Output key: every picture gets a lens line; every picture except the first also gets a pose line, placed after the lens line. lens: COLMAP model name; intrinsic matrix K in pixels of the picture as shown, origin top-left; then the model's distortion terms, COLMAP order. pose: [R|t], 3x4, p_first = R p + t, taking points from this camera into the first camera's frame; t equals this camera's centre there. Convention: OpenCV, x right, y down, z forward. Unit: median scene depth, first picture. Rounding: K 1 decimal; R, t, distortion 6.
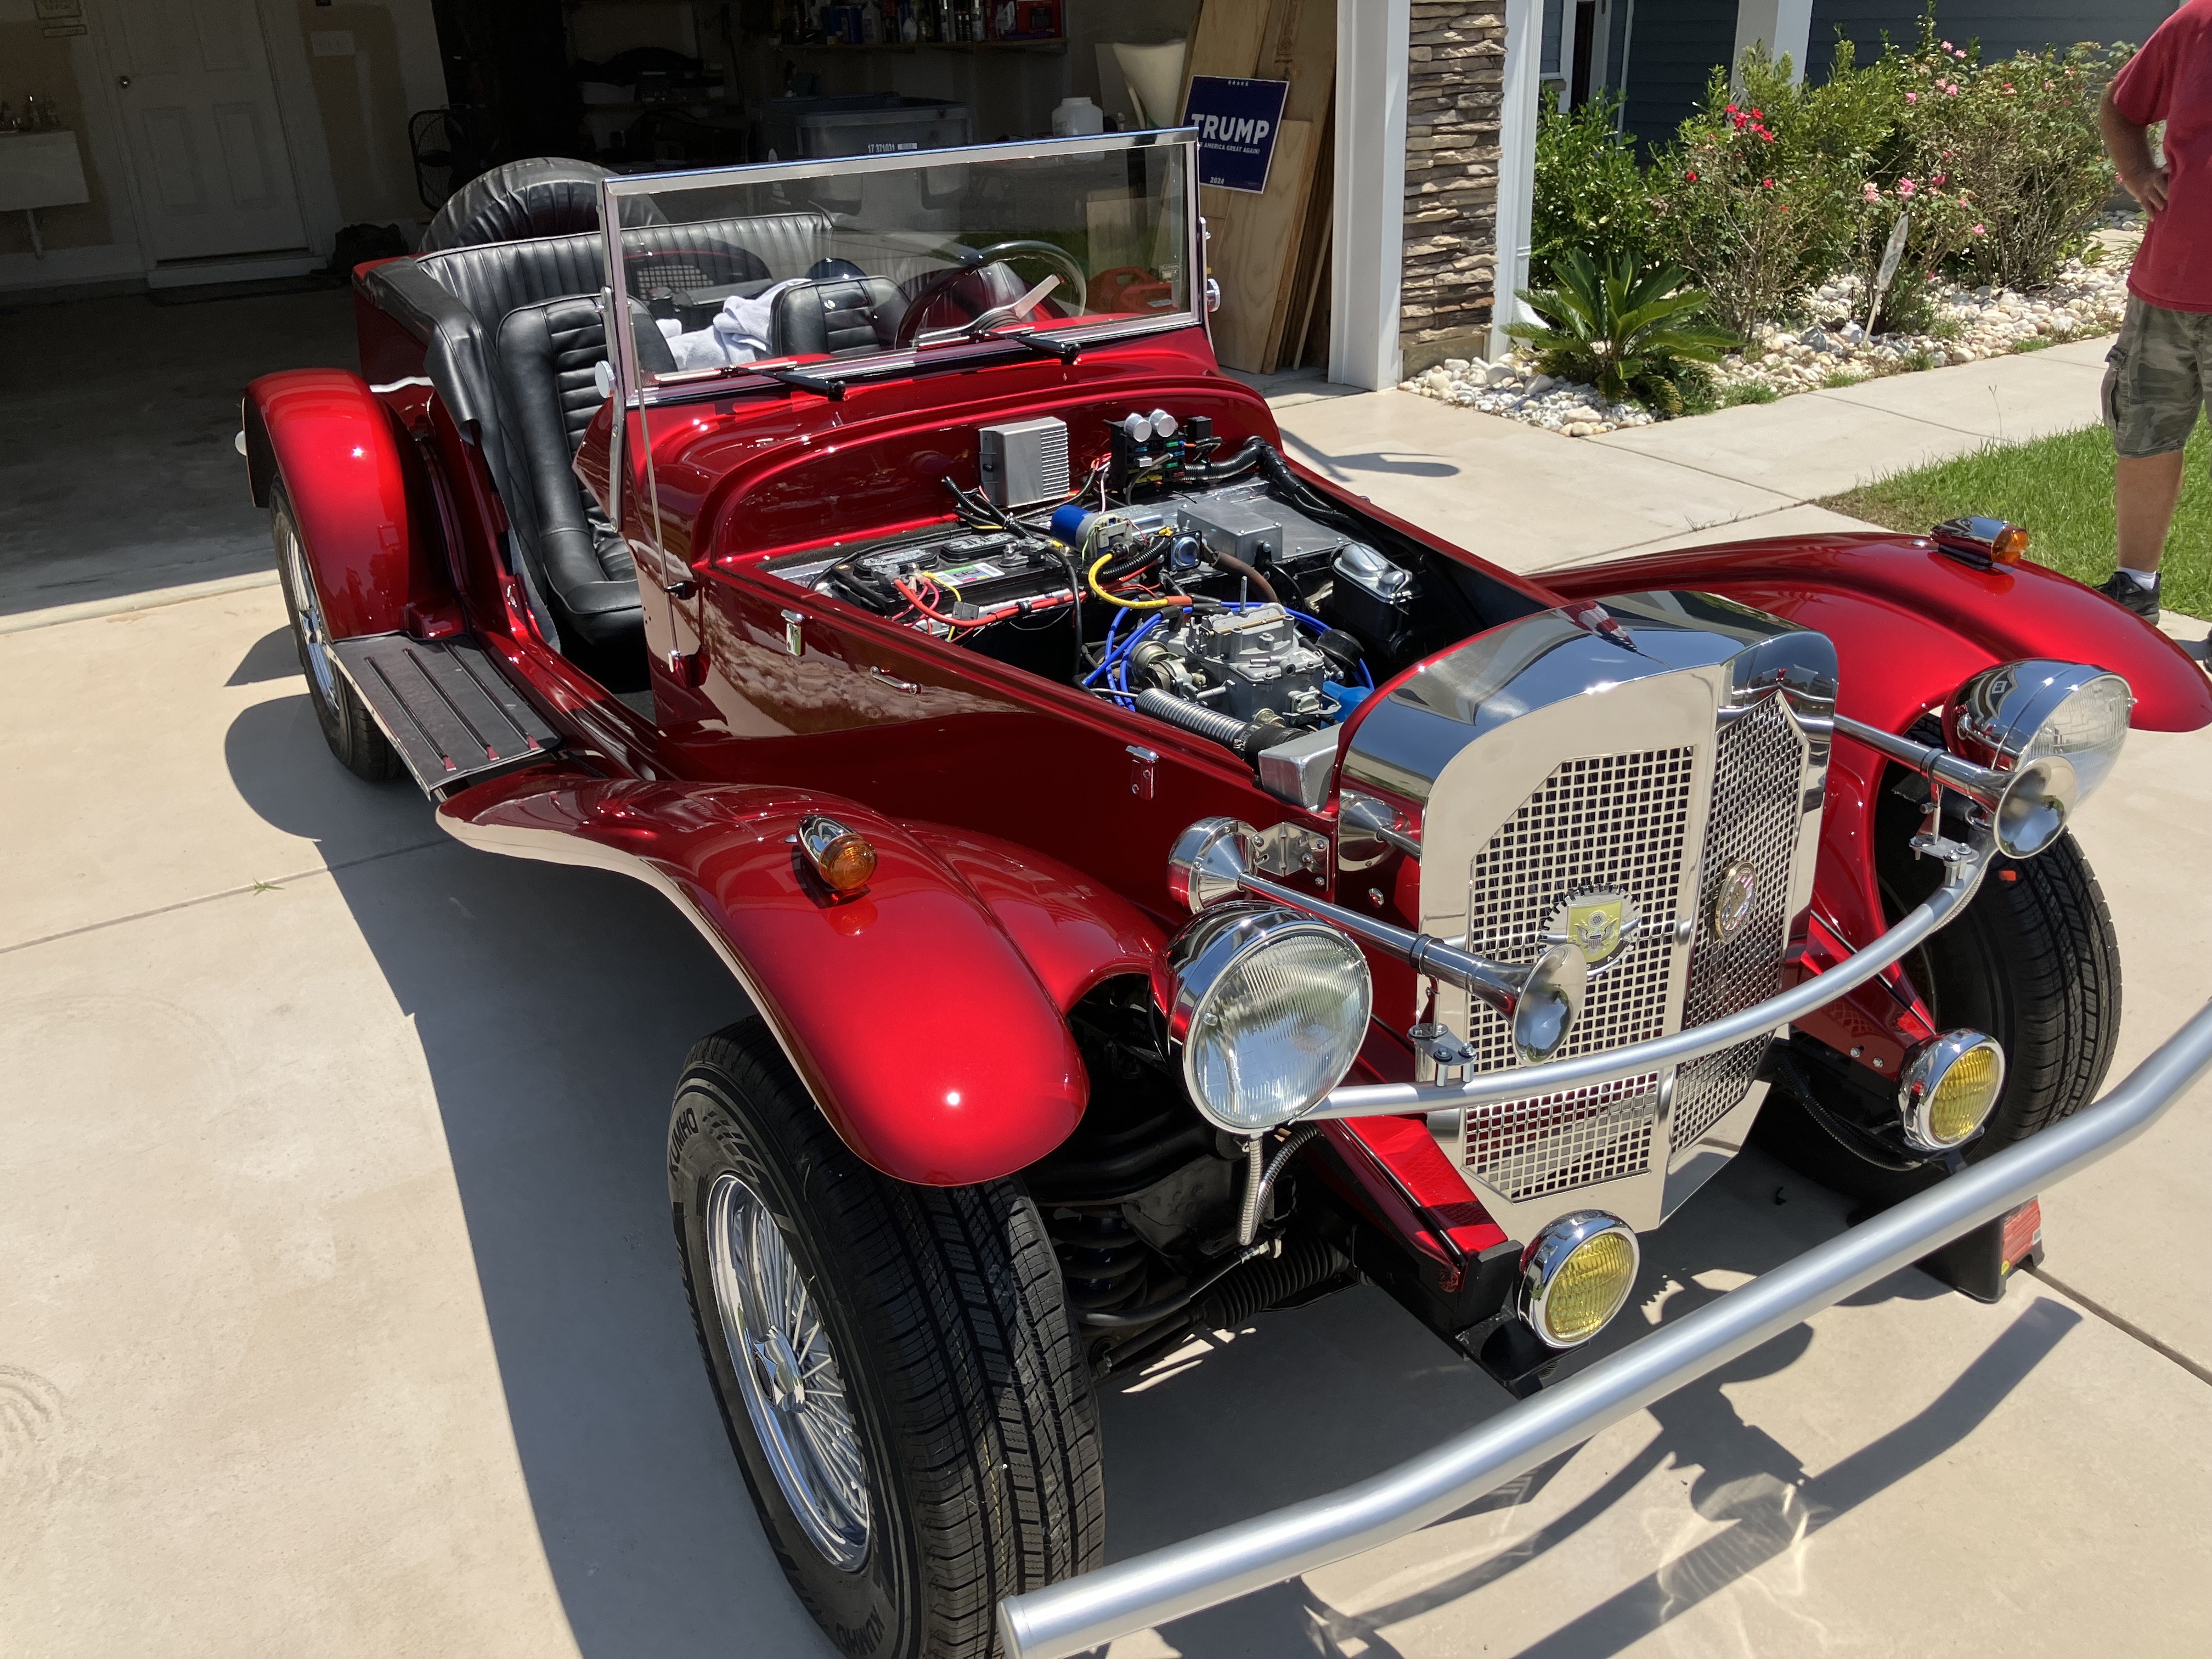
lens RADIAL K [[1778.7, 0, 1106.0], [0, 1778.7, 829.5], [0, 0, 1]] dist [-0.012686, -0.008670]
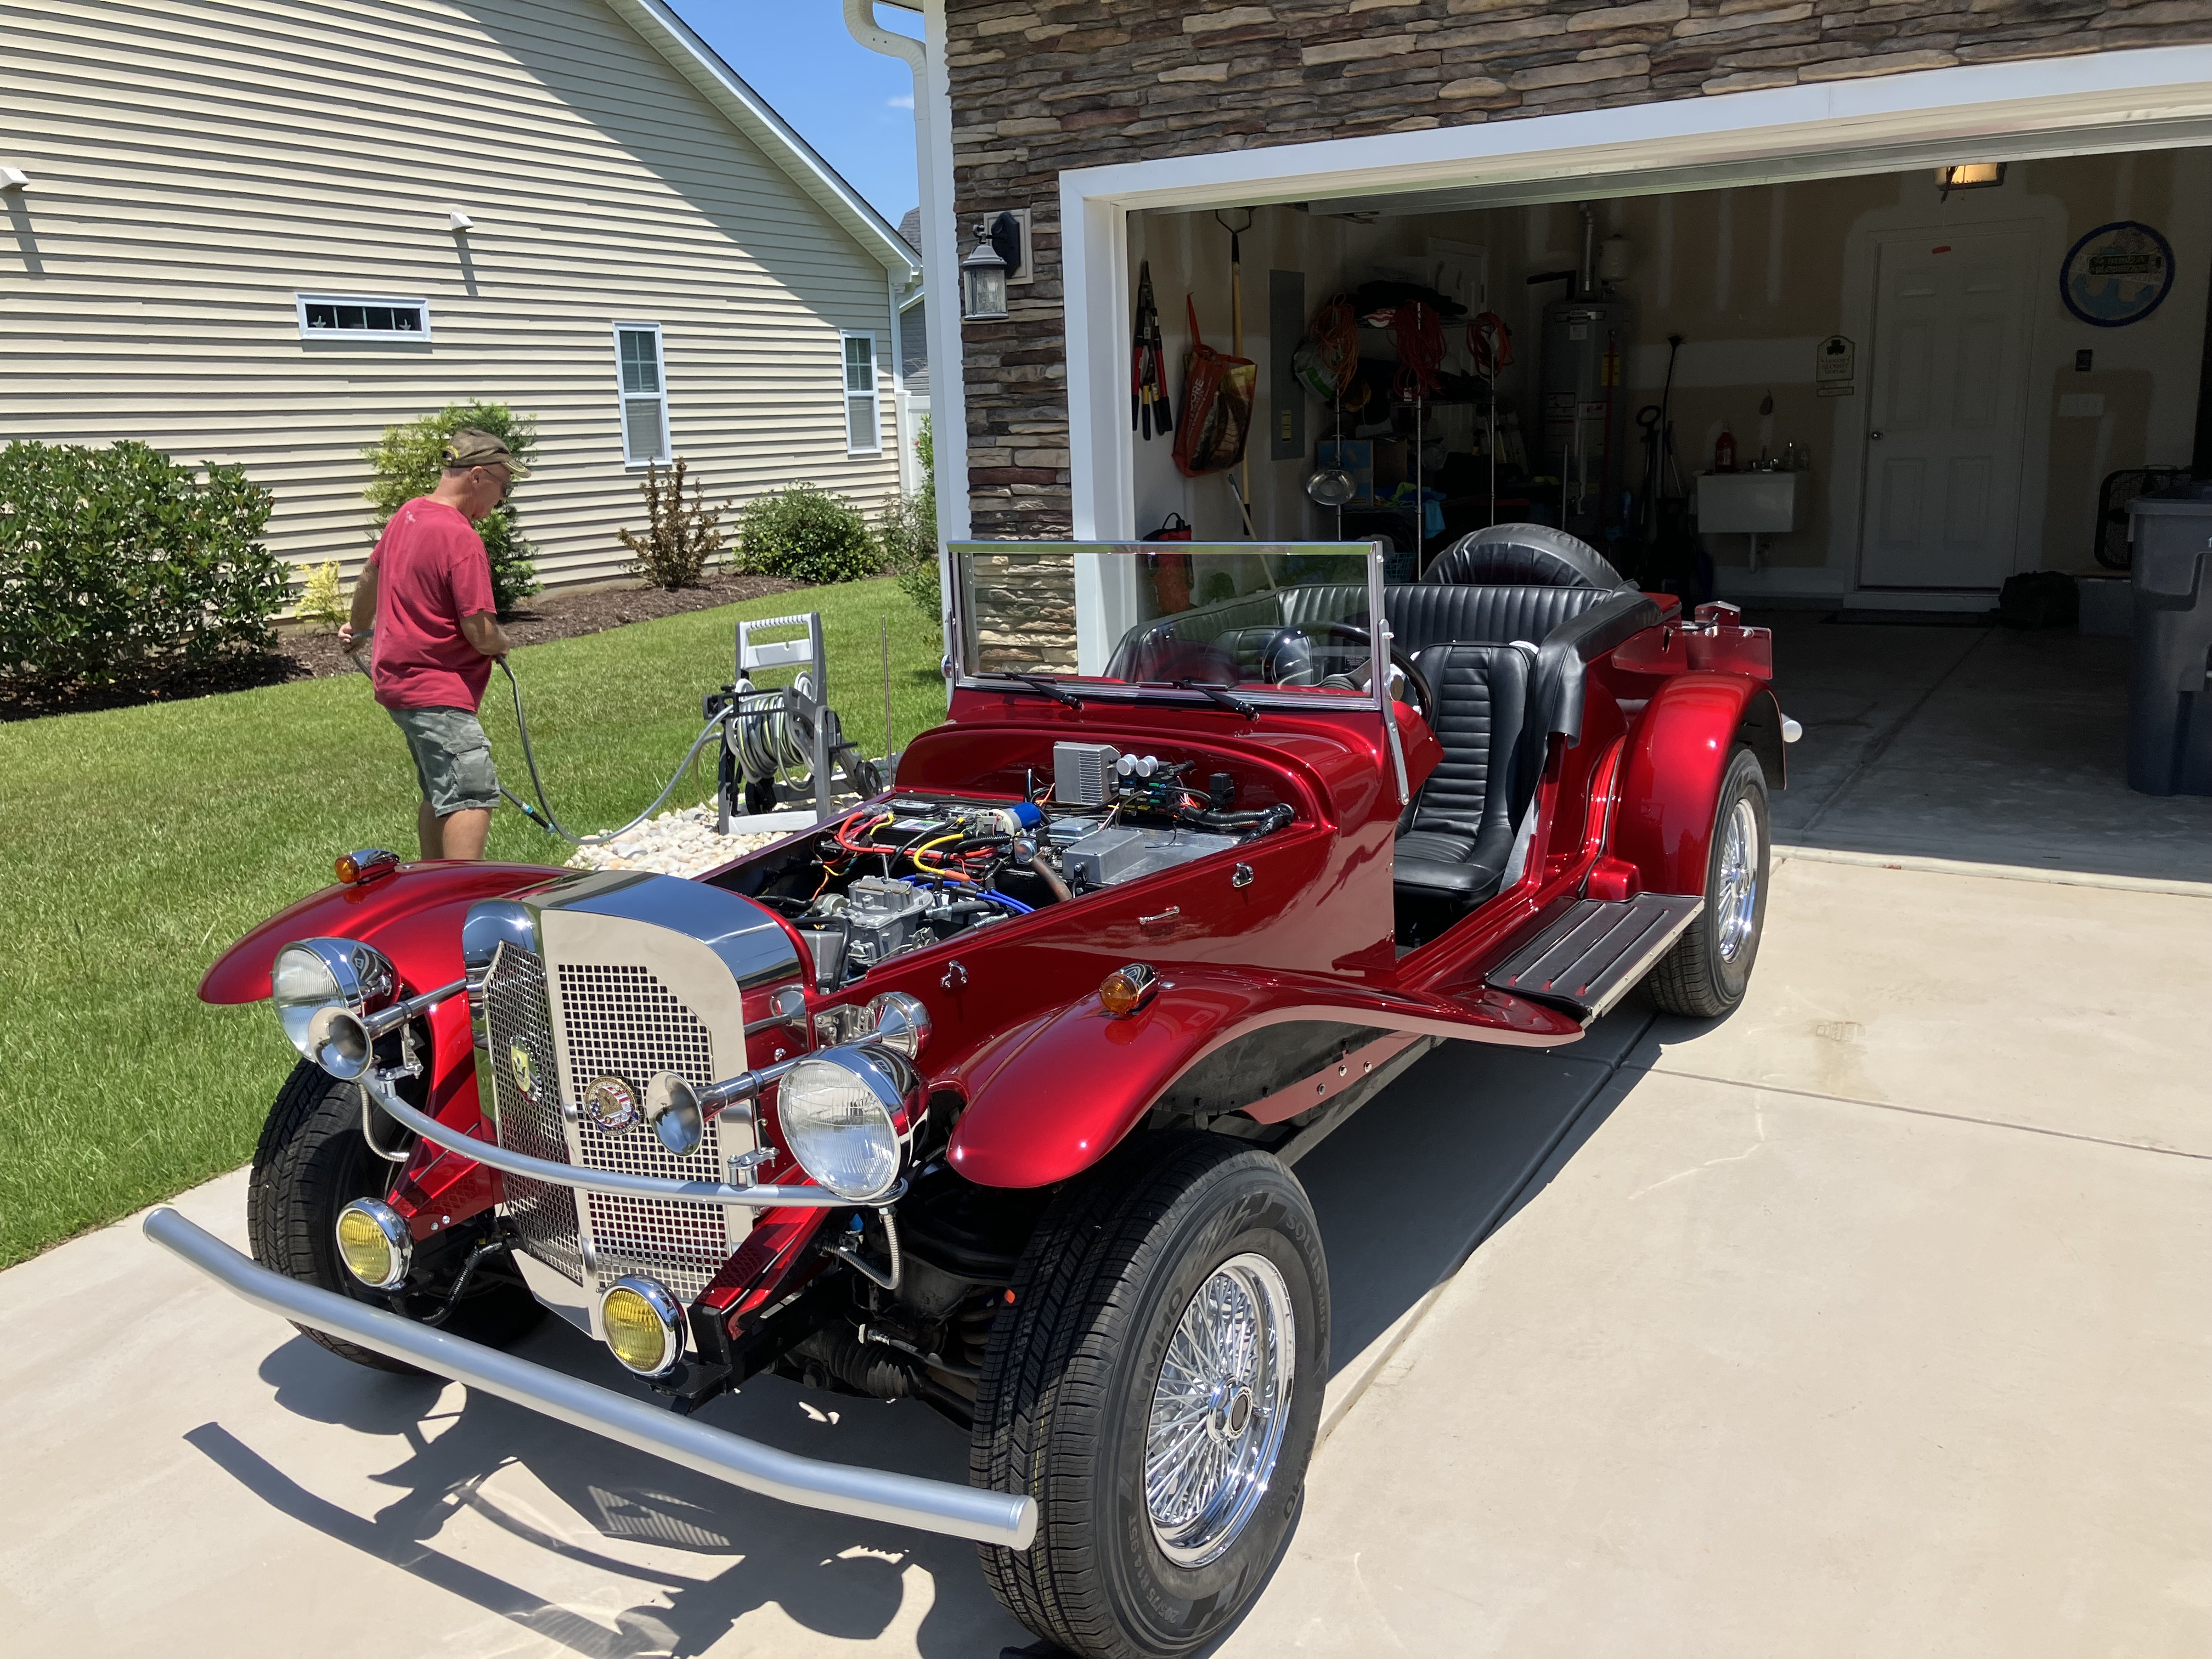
lens RADIAL K [[1778.7, 0, 1106.0], [0, 1778.7, 829.5], [0, 0, 1]] dist [-0.012686, -0.008670]
pose [[0.472421, 0.216540, -0.854359, 1.180519], [-0.358486, 0.932754, 0.038184, -0.245149], [0.805175, 0.288237, 0.518279, 0.382940]]
